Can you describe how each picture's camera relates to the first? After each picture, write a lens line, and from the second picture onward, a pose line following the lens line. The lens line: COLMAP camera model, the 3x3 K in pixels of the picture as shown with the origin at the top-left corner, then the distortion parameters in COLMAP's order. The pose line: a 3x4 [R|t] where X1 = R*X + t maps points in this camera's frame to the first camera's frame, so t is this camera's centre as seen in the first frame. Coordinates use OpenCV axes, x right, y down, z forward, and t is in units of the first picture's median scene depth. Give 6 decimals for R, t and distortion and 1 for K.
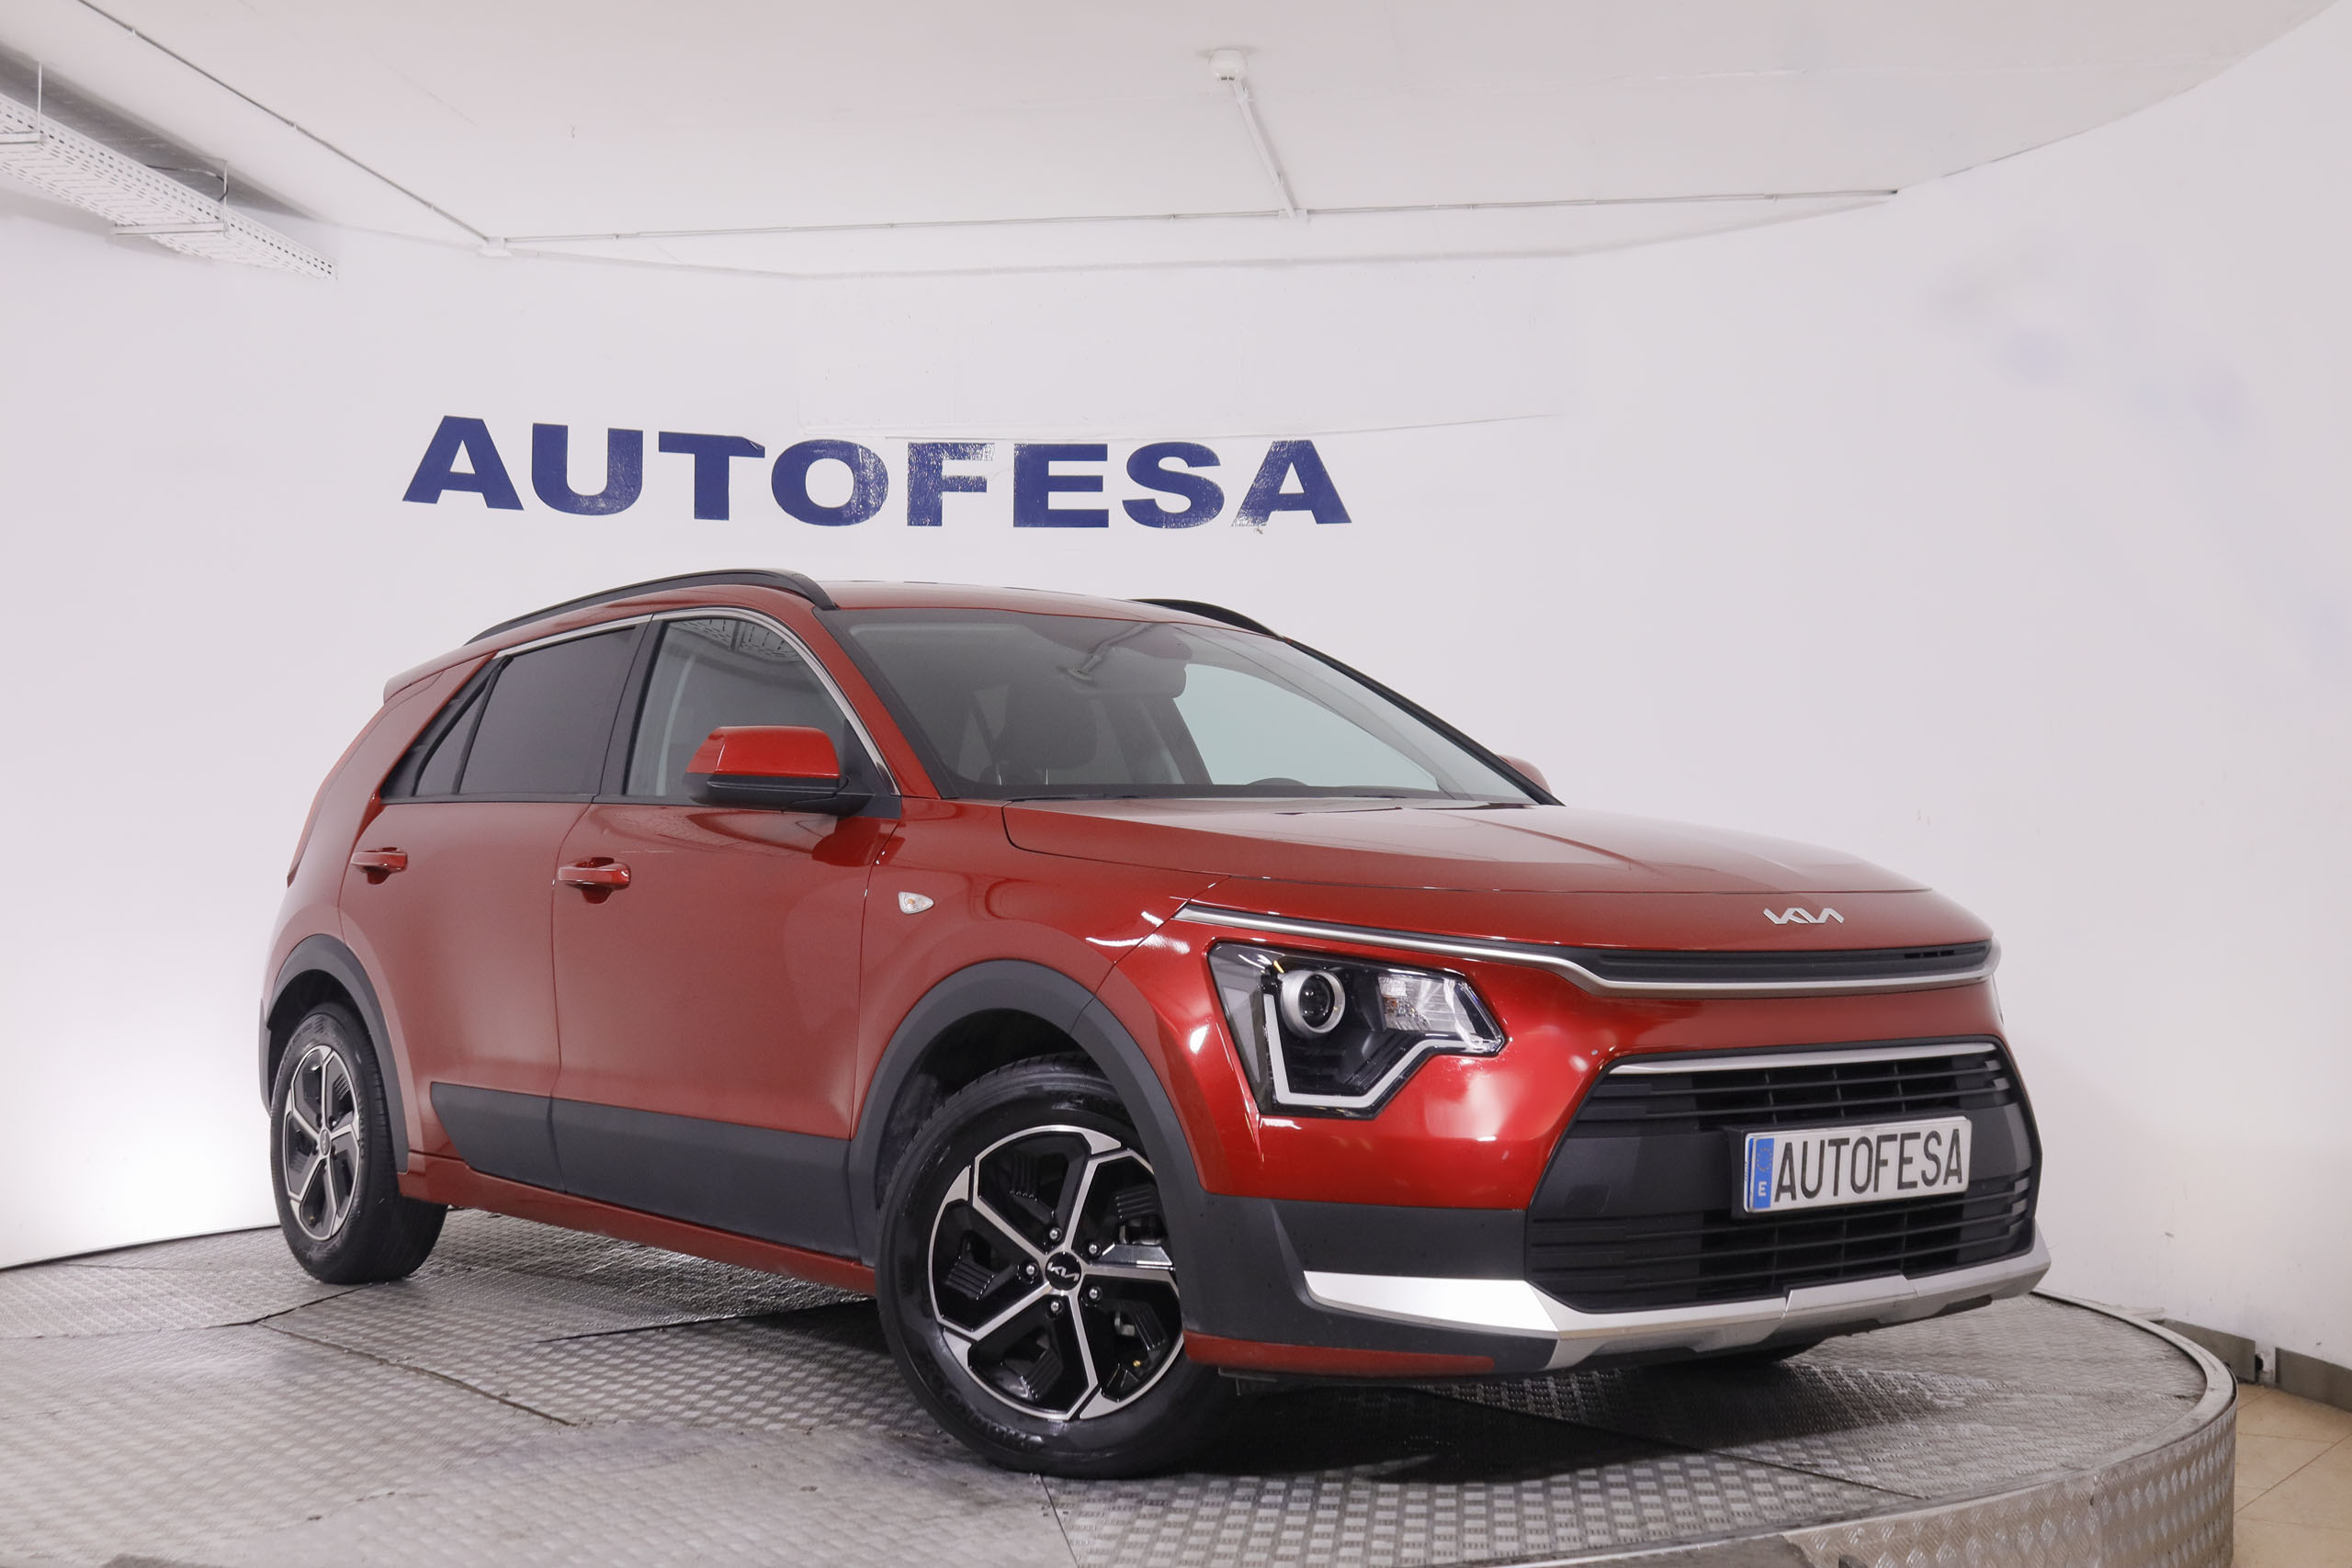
lens RADIAL K [[2930.7, 0, 1176.0], [0, 2930.7, 784.0], [0, 0, 1]] dist [-0.093640, 0.188550]
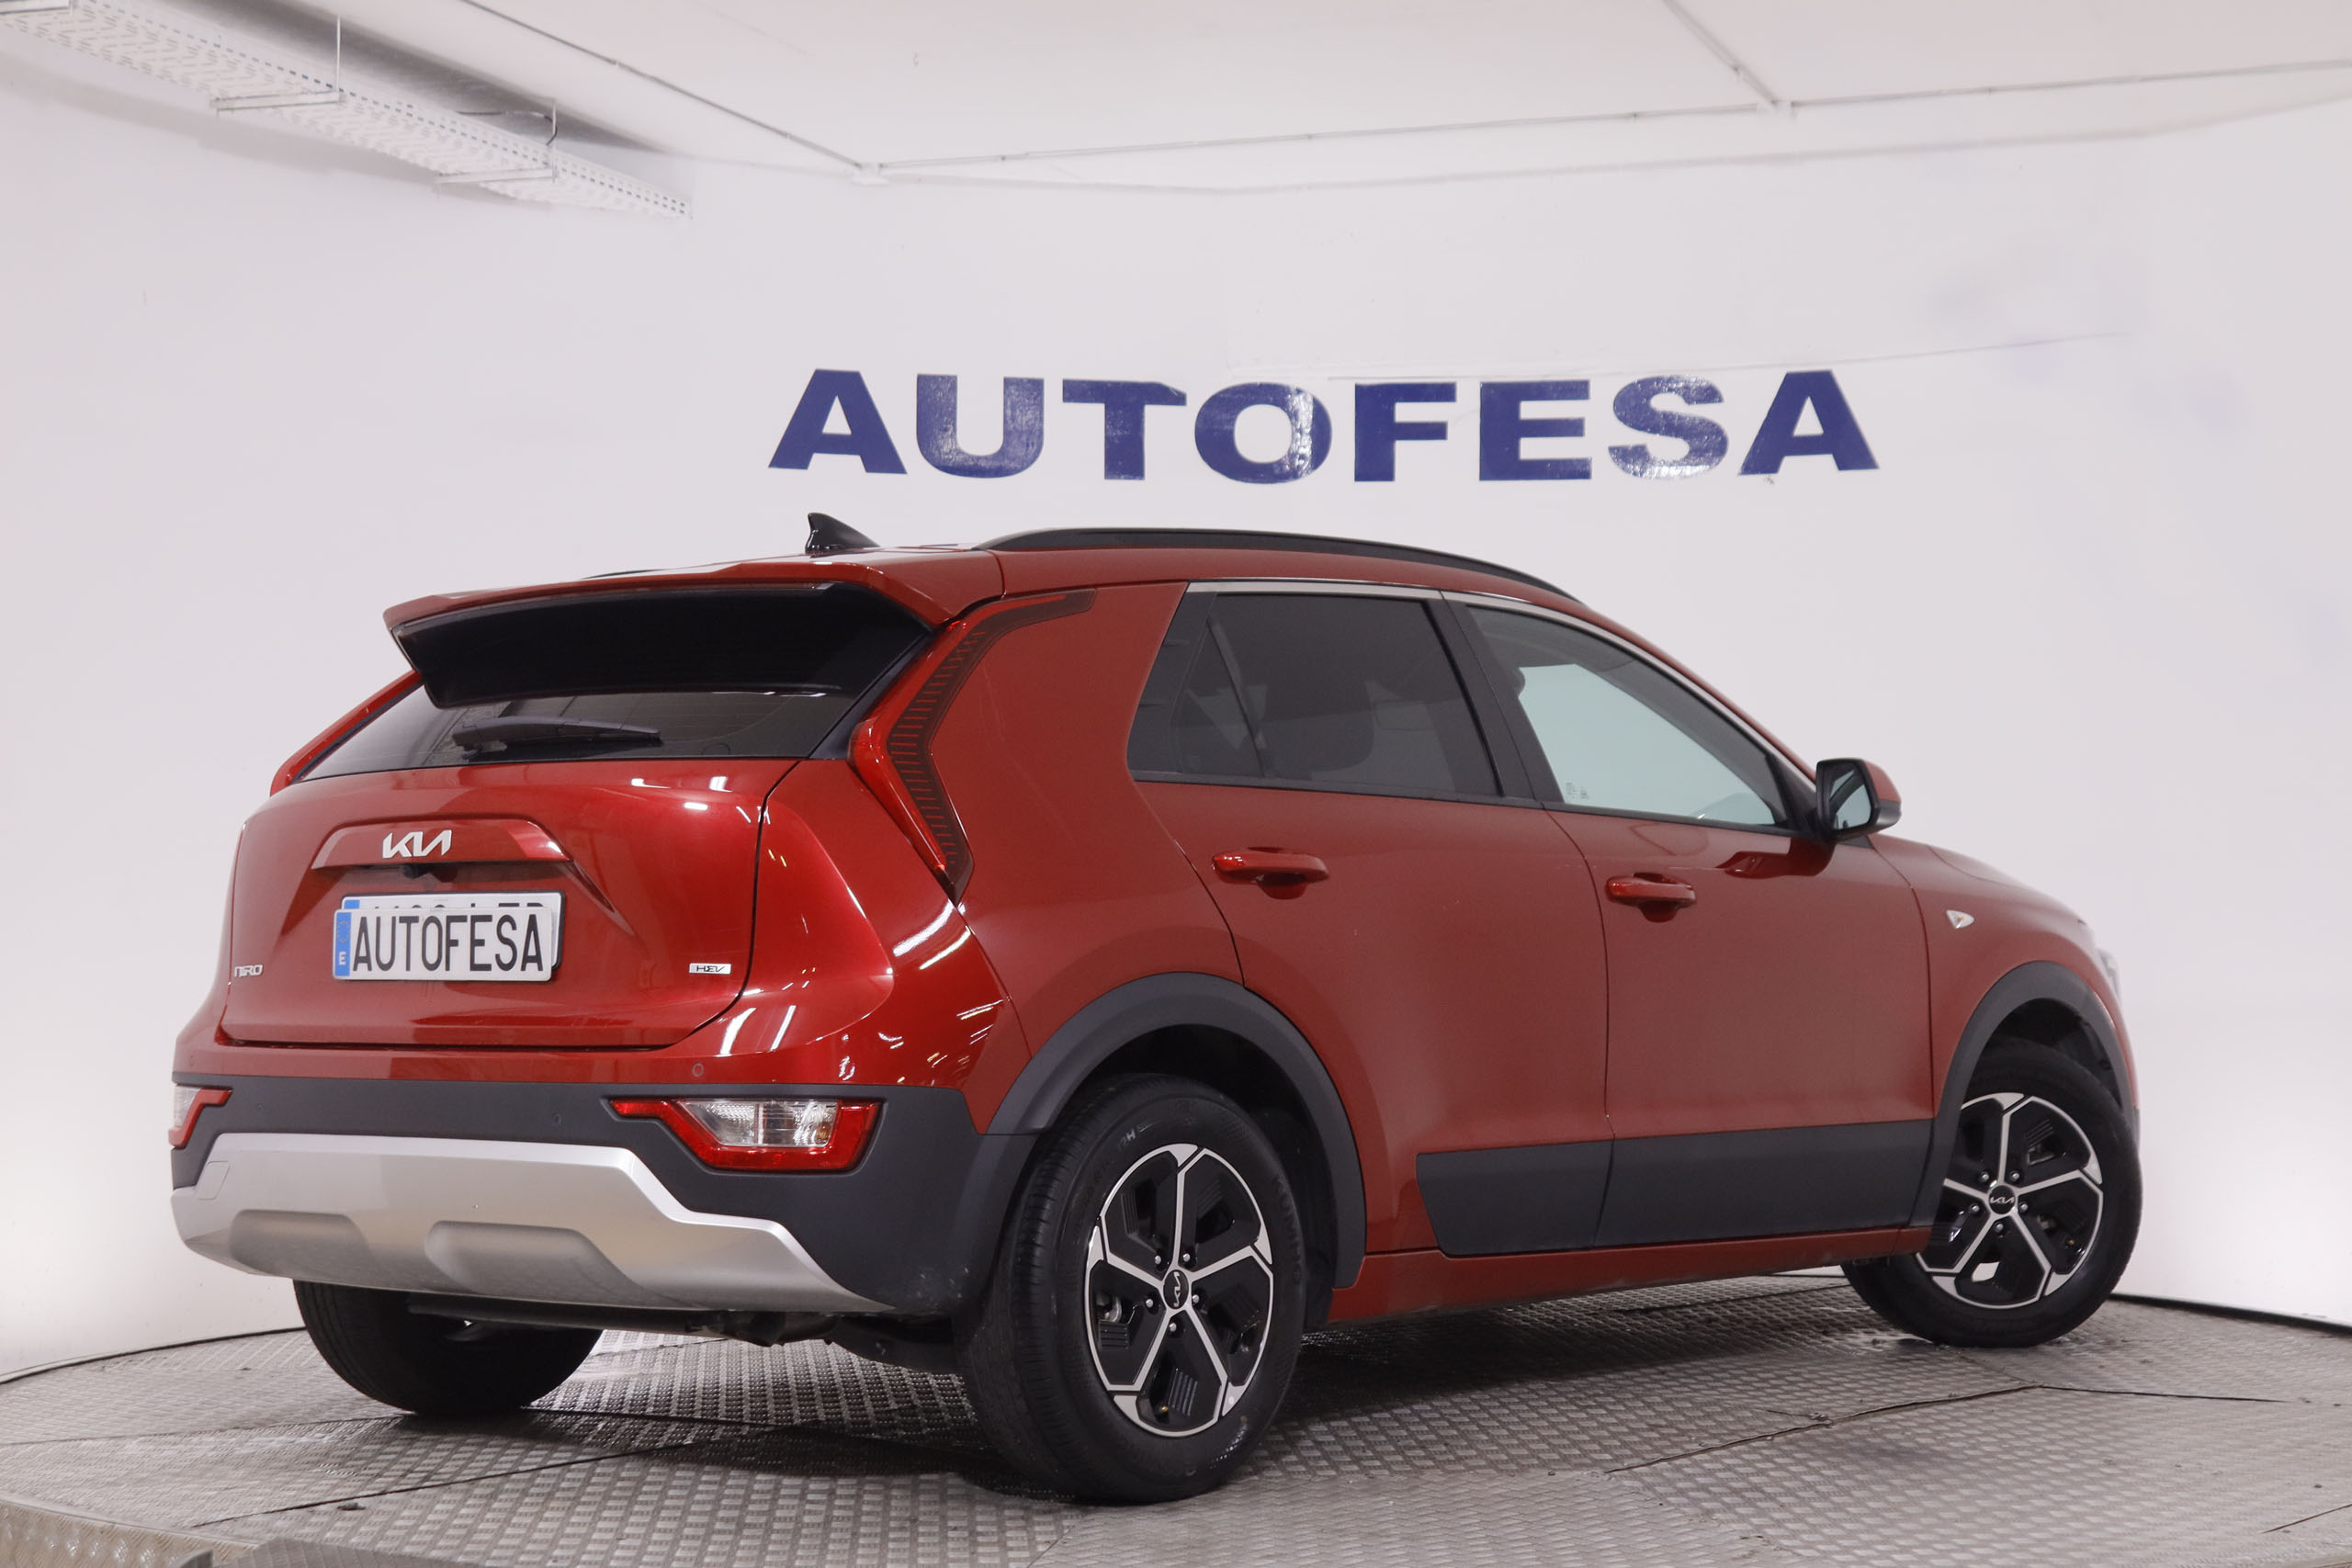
lens RADIAL K [[3900.3, 0, 1176.0], [0, 3900.3, 784.0], [0, 0, 1]] dist [-0.018475, 0.138326]
pose [[0.977849, -0.003822, -0.209278, 0.097652], [0.004898, 0.999977, 0.004625, -0.006206], [0.209255, -0.005547, 0.977845, -0.122981]]
